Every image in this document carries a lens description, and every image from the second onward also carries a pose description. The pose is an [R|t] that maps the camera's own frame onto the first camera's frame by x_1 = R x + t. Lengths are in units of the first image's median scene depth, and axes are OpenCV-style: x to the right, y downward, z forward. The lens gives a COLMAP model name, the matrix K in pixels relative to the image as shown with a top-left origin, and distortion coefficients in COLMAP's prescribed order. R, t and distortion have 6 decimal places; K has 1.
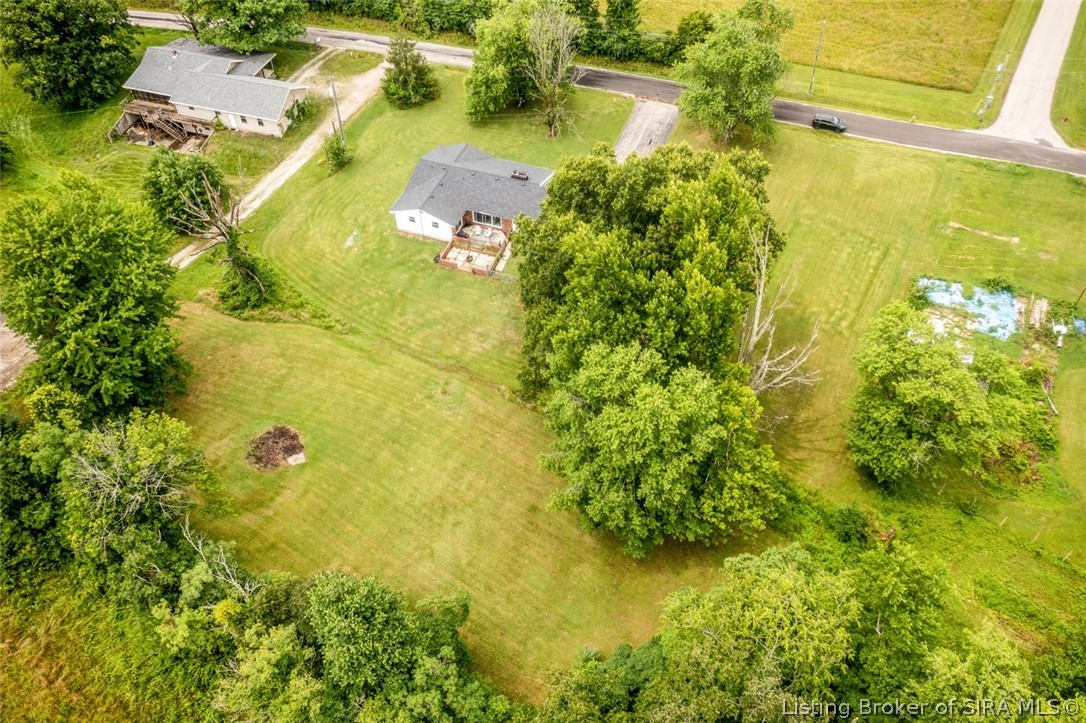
lens RADIAL K [[858.0, 0, 542.8], [0, 858.0, 367.8], [0, 0, 1]] dist [-0.017228, 0.010494]
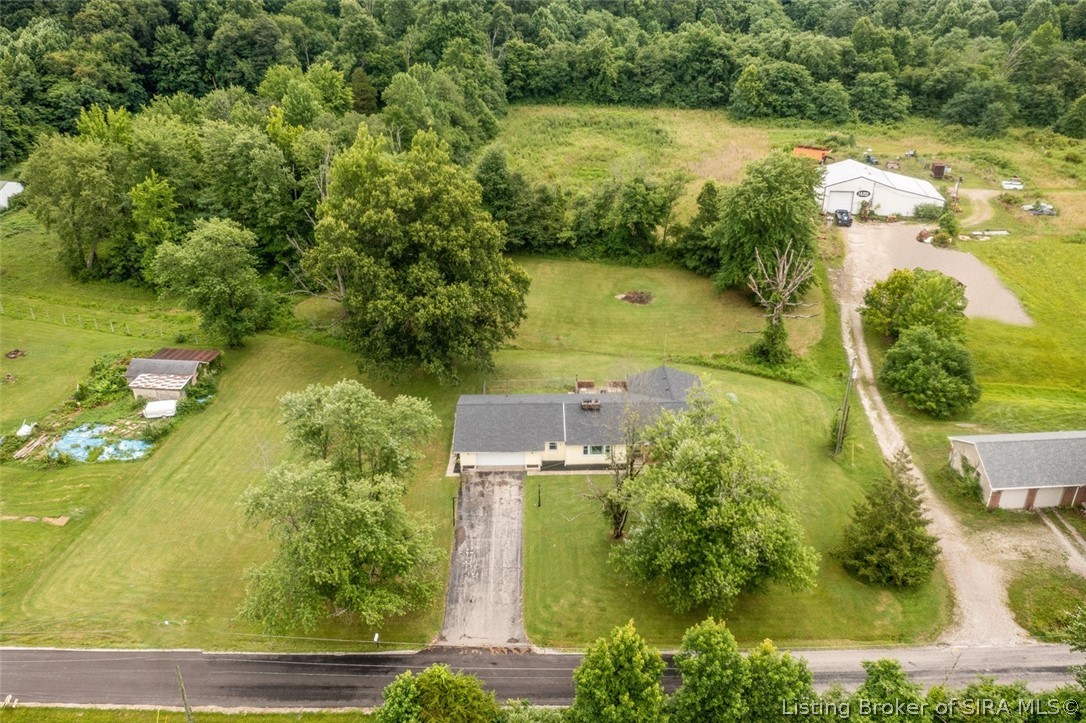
lens RADIAL K [[858.0, 0, 540.9], [0, 858.0, 364.6], [0, 0, 1]] dist [-0.017228, 0.010494]
pose [[-0.935228, 0.186405, -0.301001, 0.287018], [-0.250201, 0.253547, 0.934406, -1.079313], [0.250495, 0.949193, -0.190485, 1.156391]]
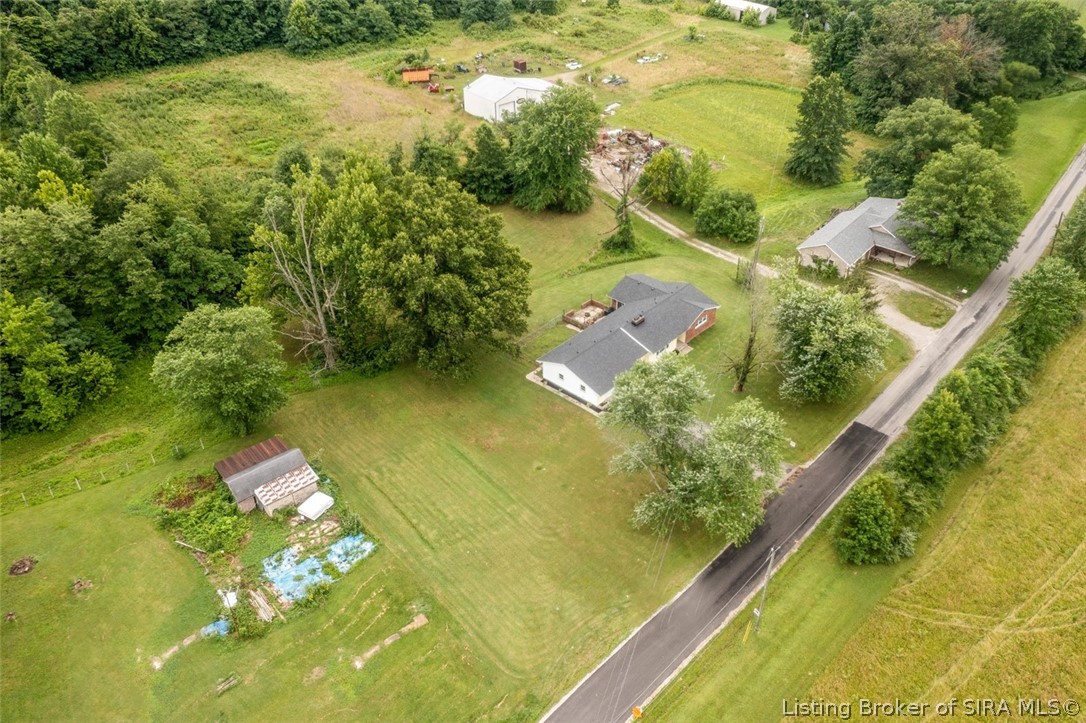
lens RADIAL K [[858.0, 0, 543.5], [0, 858.0, 362.6], [0, 0, 1]] dist [-0.017228, 0.010494]
pose [[-0.386641, 0.551024, -0.739514, 0.920442], [-0.682819, 0.367951, 0.631165, -0.862103], [0.619892, 0.748989, 0.233985, 0.725695]]
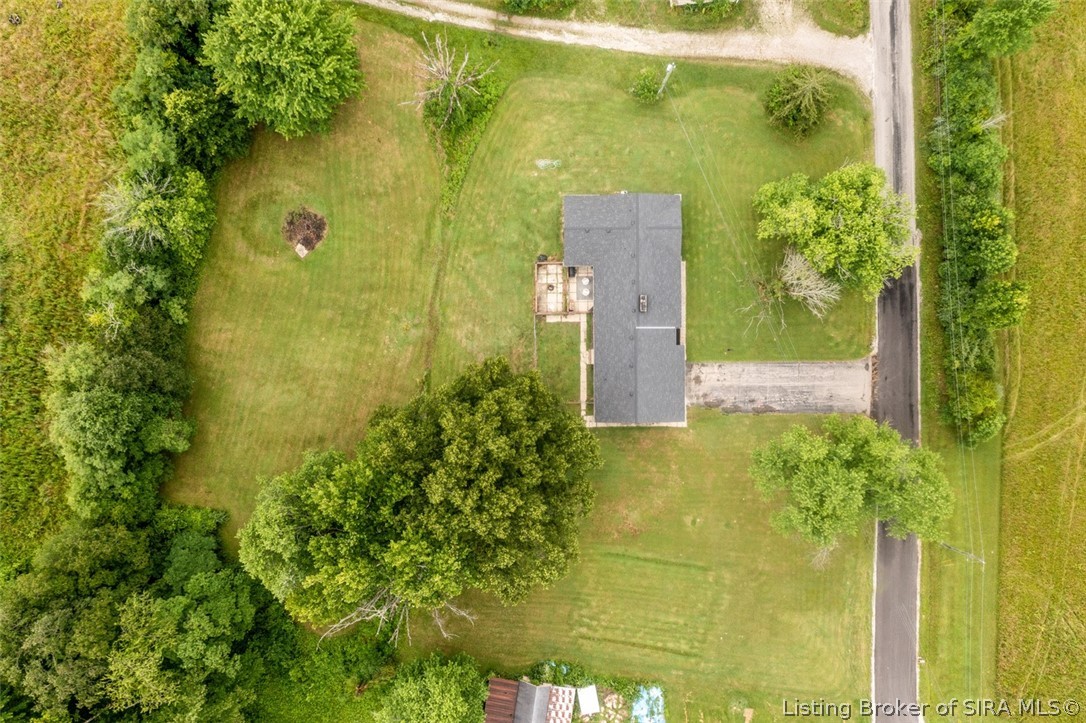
lens RADIAL K [[858.0, 0, 543.2], [0, 858.0, 359.5], [0, 0, 1]] dist [-0.017228, 0.010494]
pose [[0.349419, 0.936757, 0.019821, -0.027245], [-0.705929, 0.249290, 0.662962, -0.807241], [0.616093, -0.245644, 0.748390, 0.184255]]
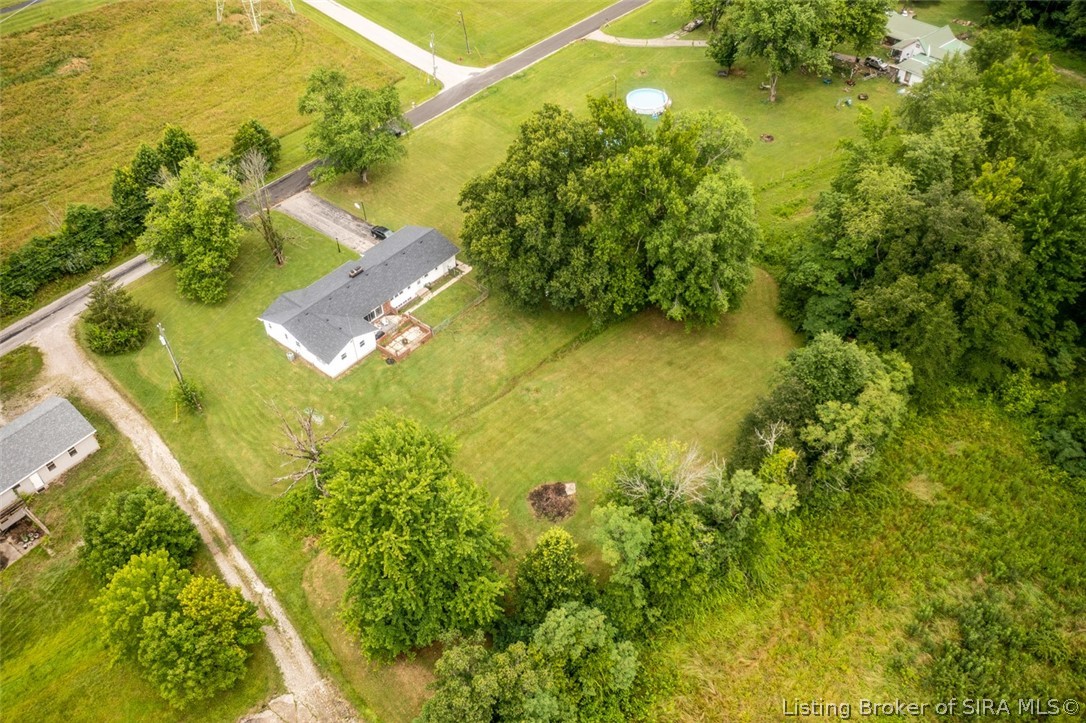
lens RADIAL K [[858.0, 0, 539.4], [0, 858.0, 362.5], [0, 0, 1]] dist [-0.017228, 0.010494]
pose [[0.328520, -0.640758, 0.693904, -0.827087], [0.717958, 0.646774, 0.257330, -0.273246], [-0.613686, 0.413657, 0.672516, 0.156712]]
